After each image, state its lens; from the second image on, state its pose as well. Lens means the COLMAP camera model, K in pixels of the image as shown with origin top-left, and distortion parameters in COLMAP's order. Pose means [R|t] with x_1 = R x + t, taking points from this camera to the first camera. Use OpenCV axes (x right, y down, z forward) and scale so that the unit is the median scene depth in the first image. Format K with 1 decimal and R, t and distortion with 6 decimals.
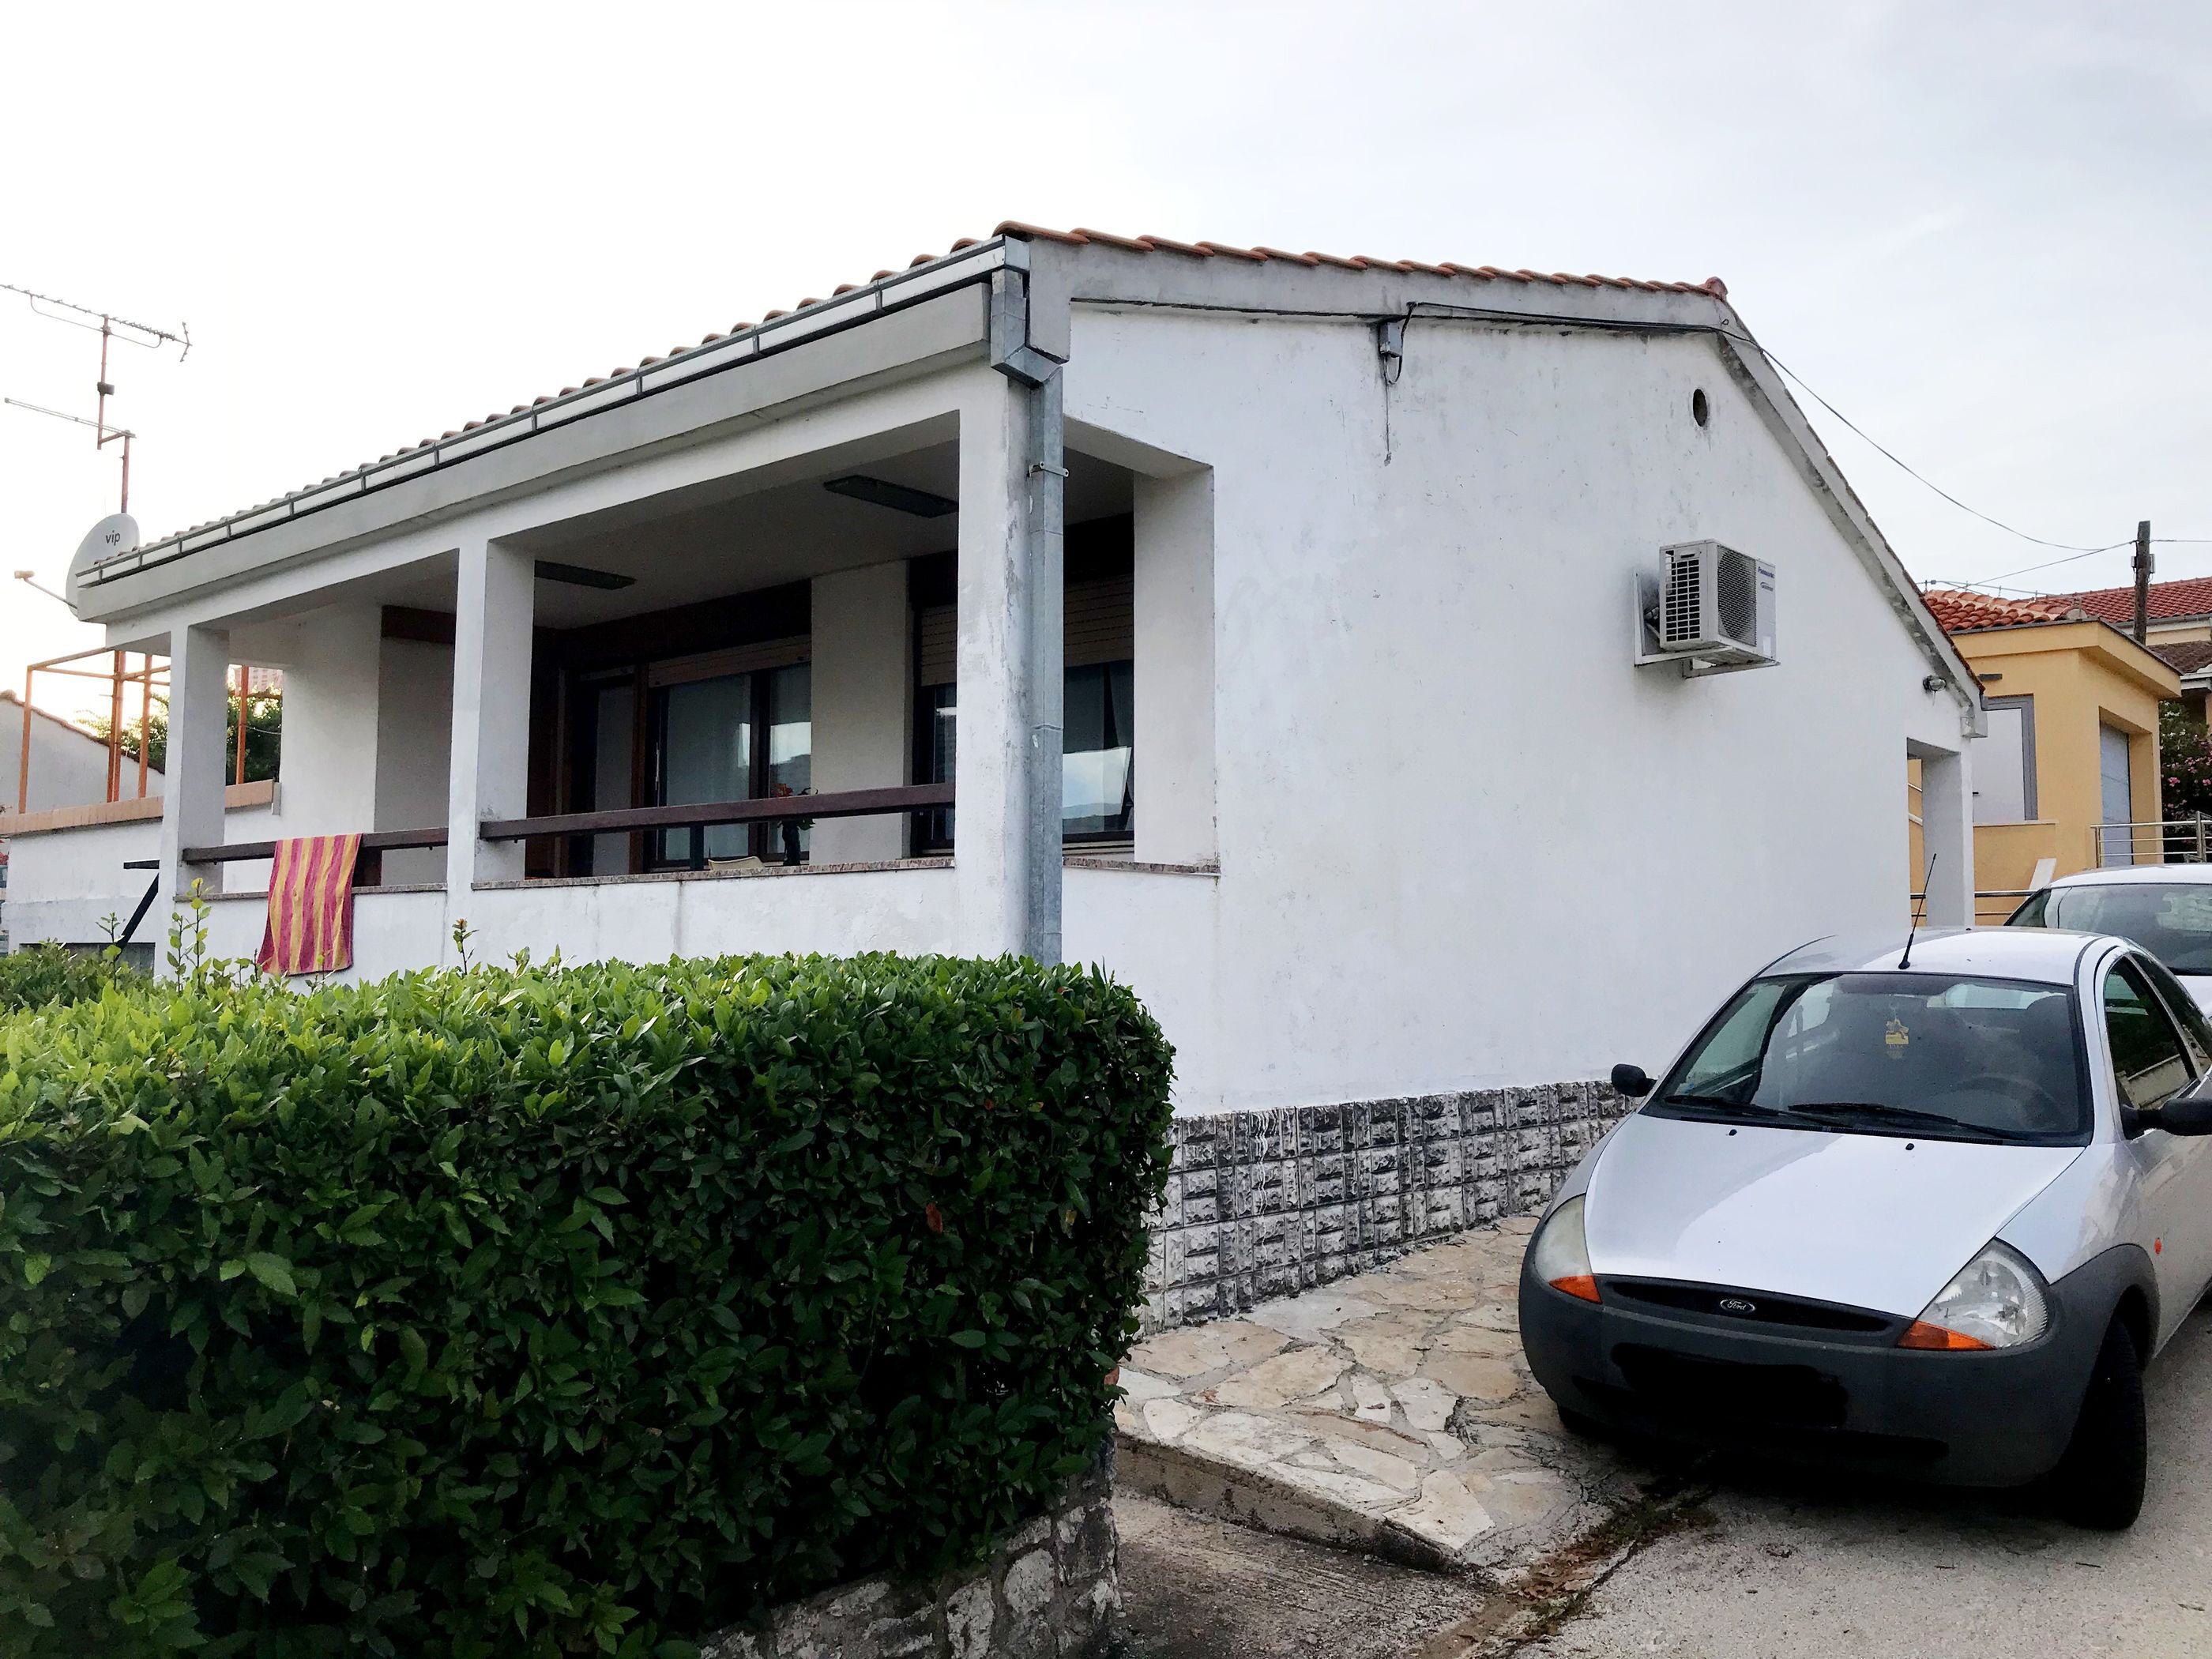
lens RADIAL K [[1772.7, 0, 1109.7], [0, 1772.7, 830.4], [0, 0, 1]] dist [0.021542, -0.029153]
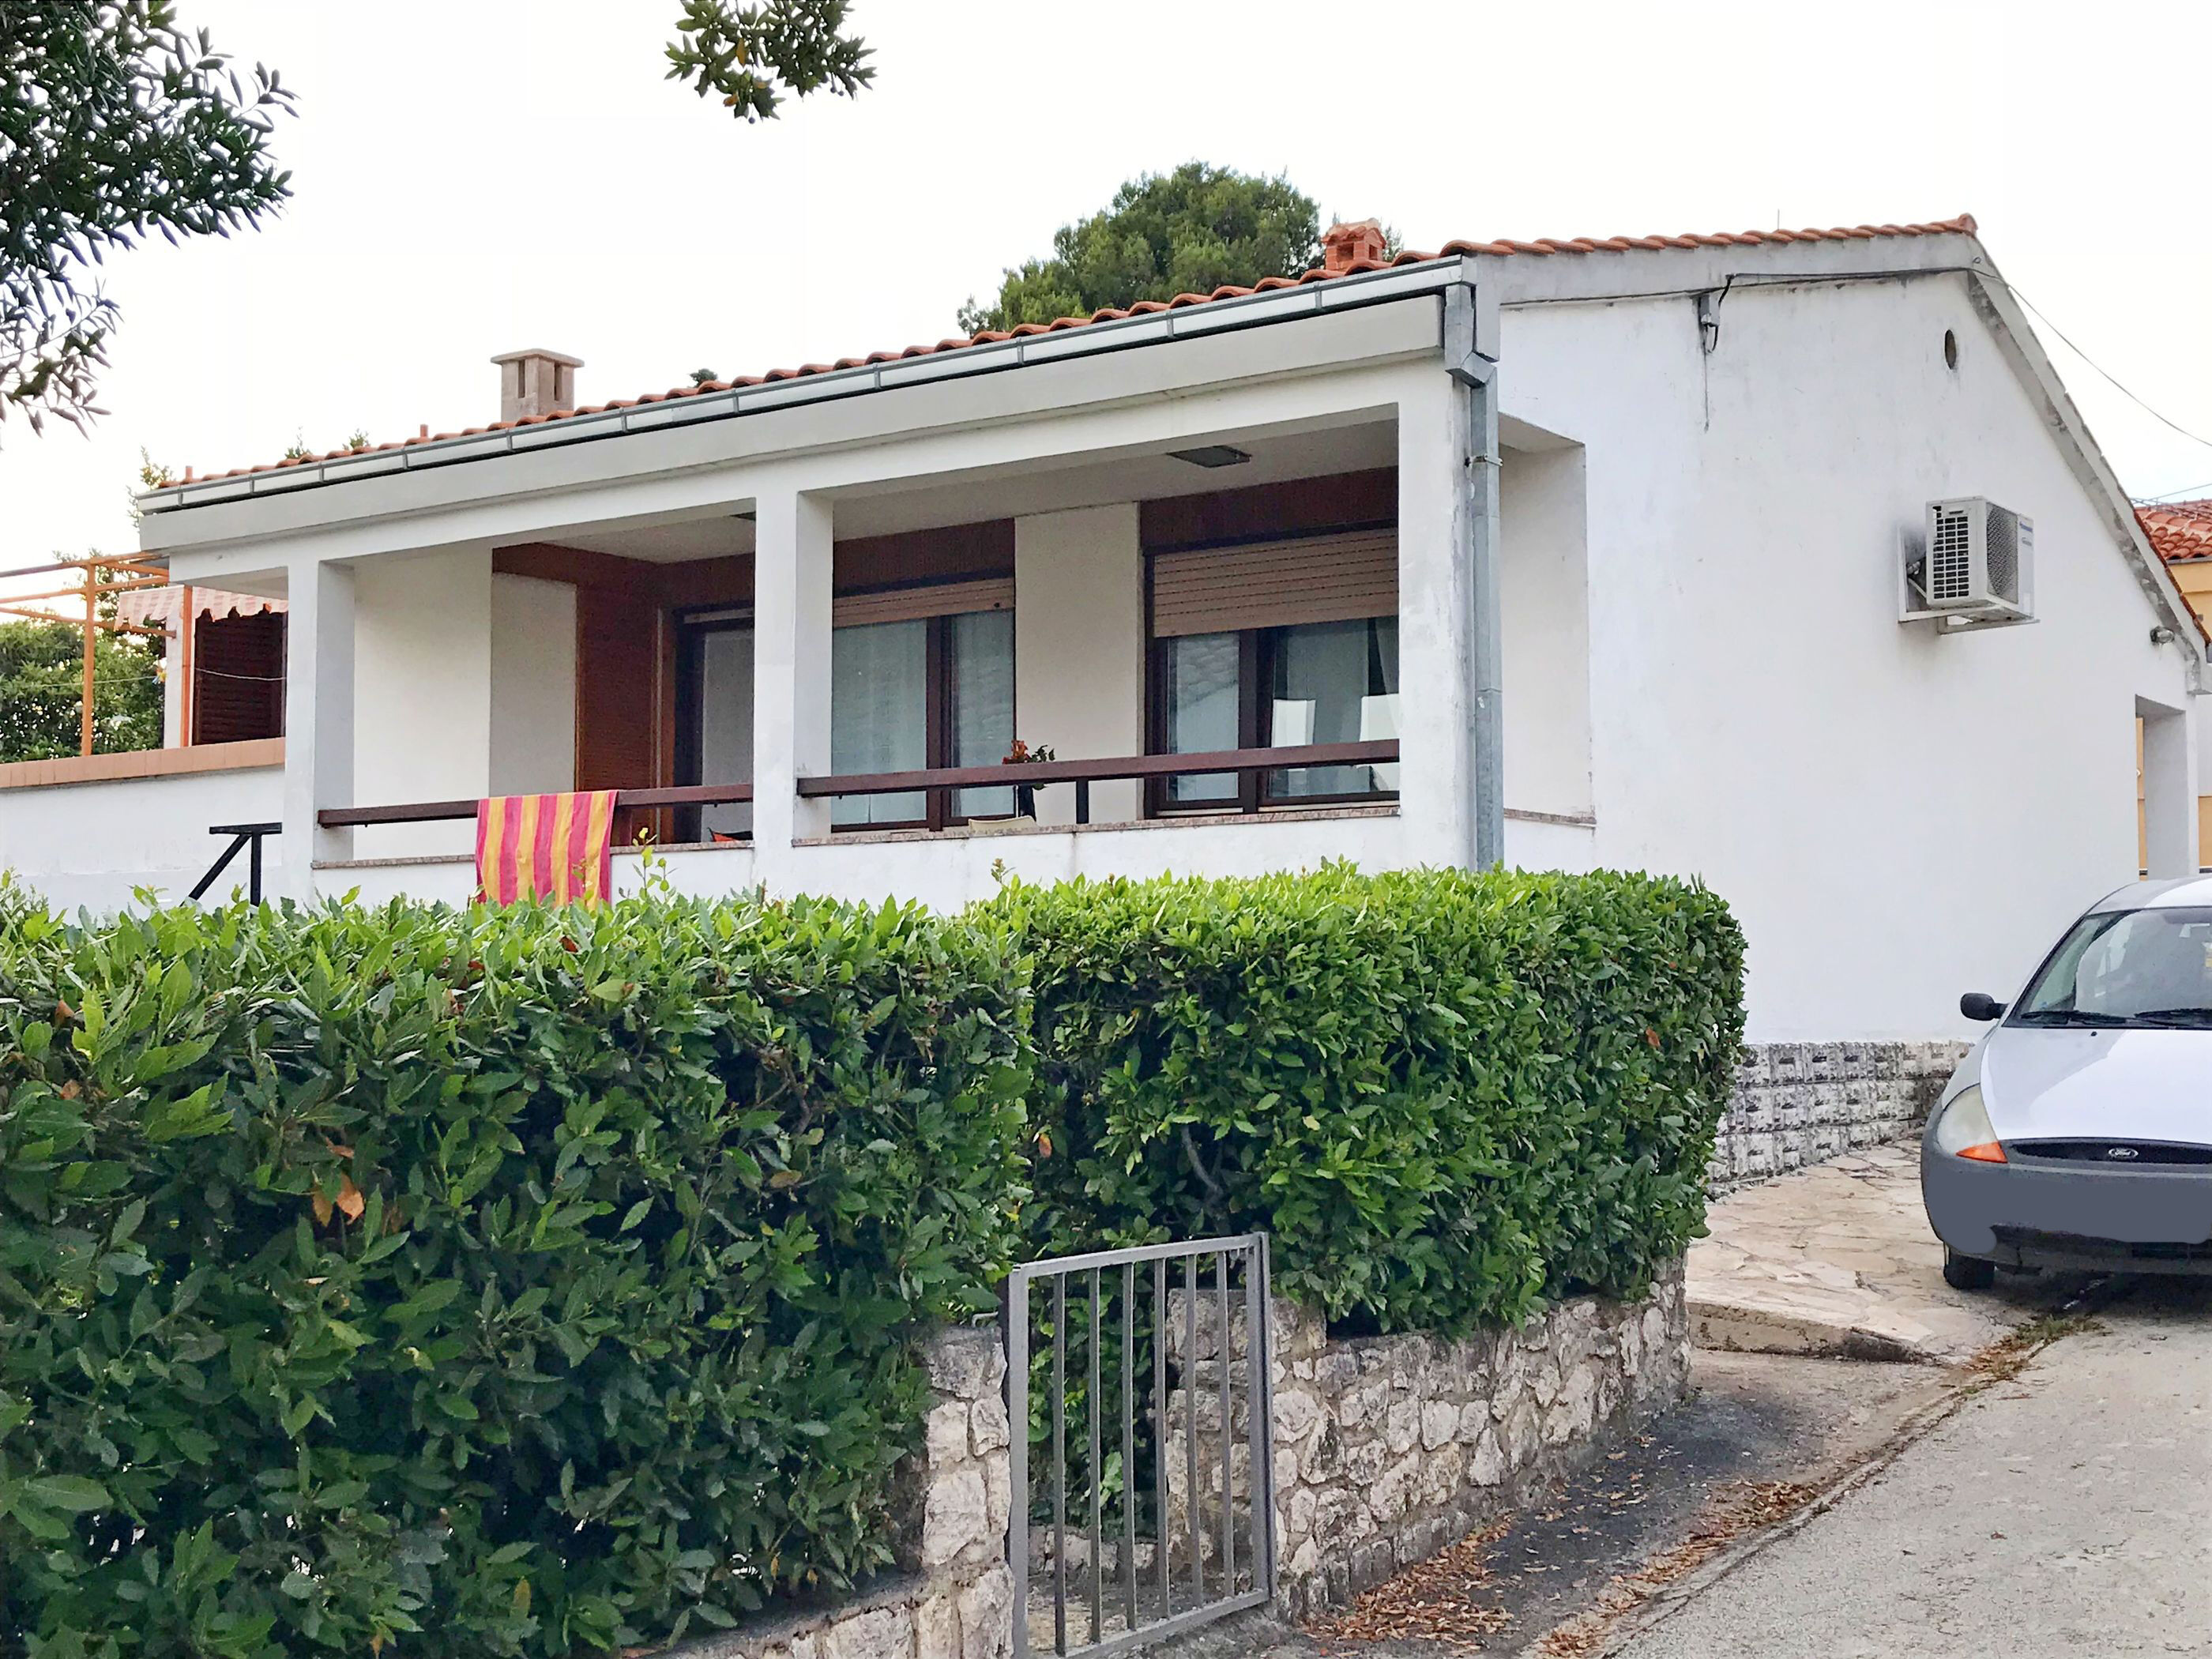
lens RADIAL K [[2672.1, 0, 1104.5], [0, 2672.1, 828.8], [0, 0, 1]] dist [0.026520, 0.000000]
pose [[0.995207, 0.000785, 0.097785, -0.328222], [-0.001269, 0.999987, 0.004884, 0.016026], [-0.097780, -0.004985, 0.995196, -0.490724]]
